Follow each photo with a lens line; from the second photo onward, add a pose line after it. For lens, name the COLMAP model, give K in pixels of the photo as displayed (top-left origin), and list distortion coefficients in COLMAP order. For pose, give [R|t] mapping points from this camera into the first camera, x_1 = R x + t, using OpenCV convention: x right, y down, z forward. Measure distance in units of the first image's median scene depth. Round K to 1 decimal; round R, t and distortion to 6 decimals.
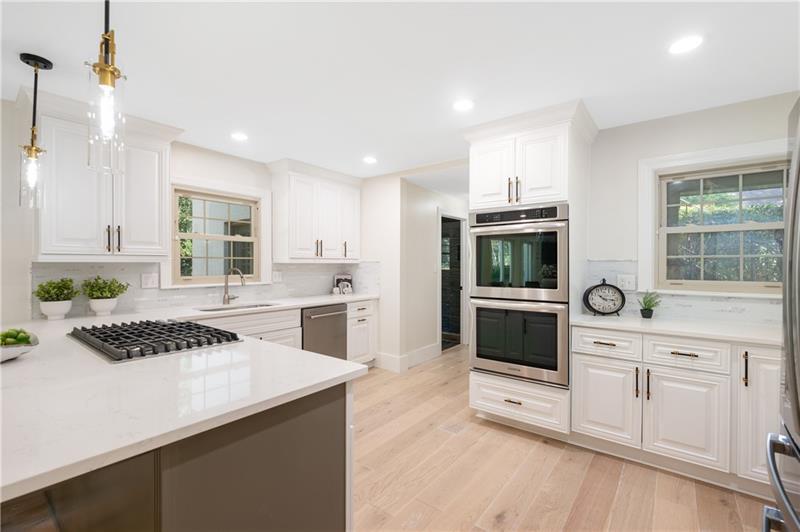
lens RADIAL K [[356.6, 0, 399.7], [0, 356.6, 262.0], [0, 0, 1]] dist [-0.001337, -0.000644]
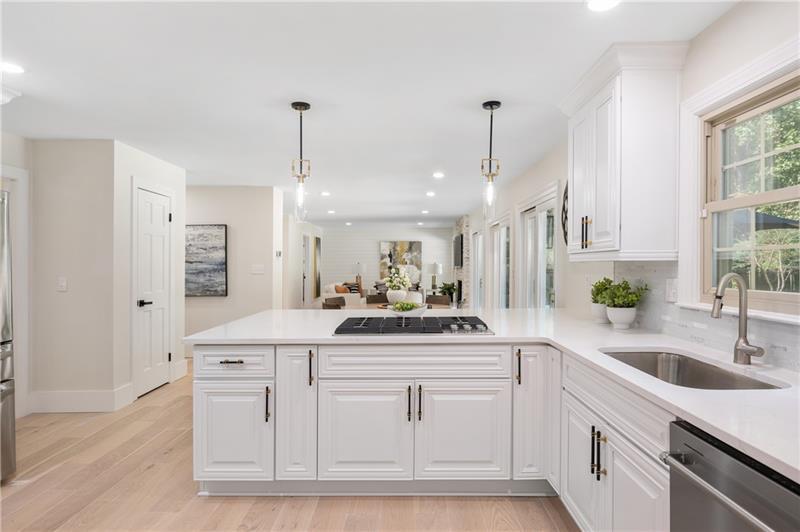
lens RADIAL K [[468.7, 0, 405.8], [0, 468.7, 264.8], [0, 0, 1]] dist [-0.004239, 0.002257]
pose [[-0.790421, 0.003766, -0.612552, 0.136015], [0.008342, 0.999955, -0.004617, 0.007080], [0.612507, -0.008760, -0.790416, 1.173841]]
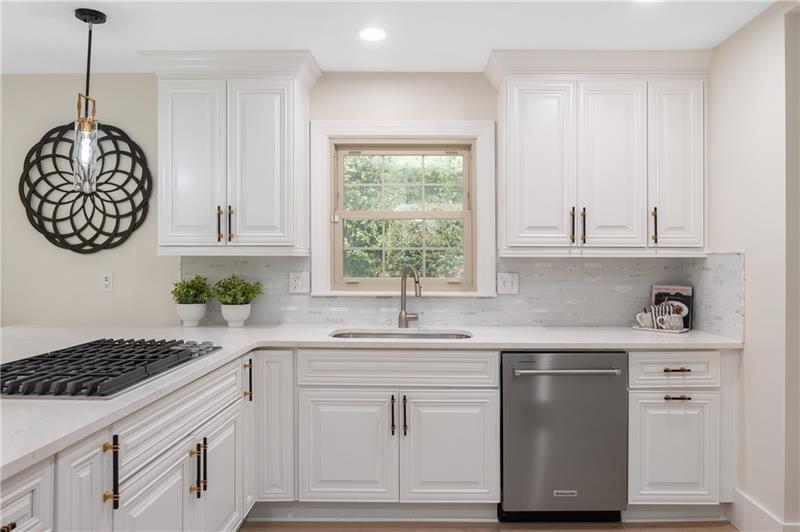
lens RADIAL K [[577.9, 0, 414.5], [0, 577.9, 258.8], [0, 0, 1]] dist [-0.004171, -0.001644]
pose [[0.601002, 0.000772, -0.799247, 0.283793], [0.002694, 0.999992, 0.002992, 0.002645], [0.799243, -0.003951, 0.600995, 0.436931]]
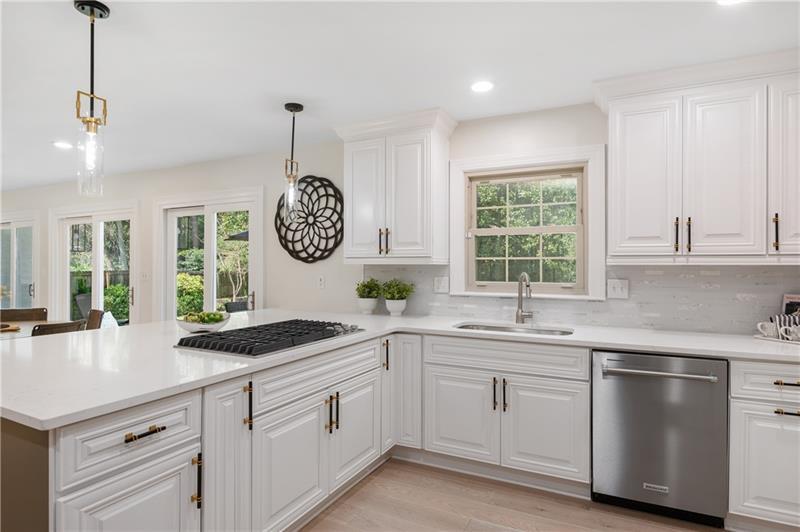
lens RADIAL K [[443.1, 0, 399.1], [0, 443.1, 267.7], [0, 0, 1]] dist [0.004231, -0.001184]
pose [[0.194479, 0.003010, -0.980902, 0.334188], [0.002844, 0.999989, 0.003632, 0.003679], [0.980903, -0.003497, 0.194468, 0.583368]]
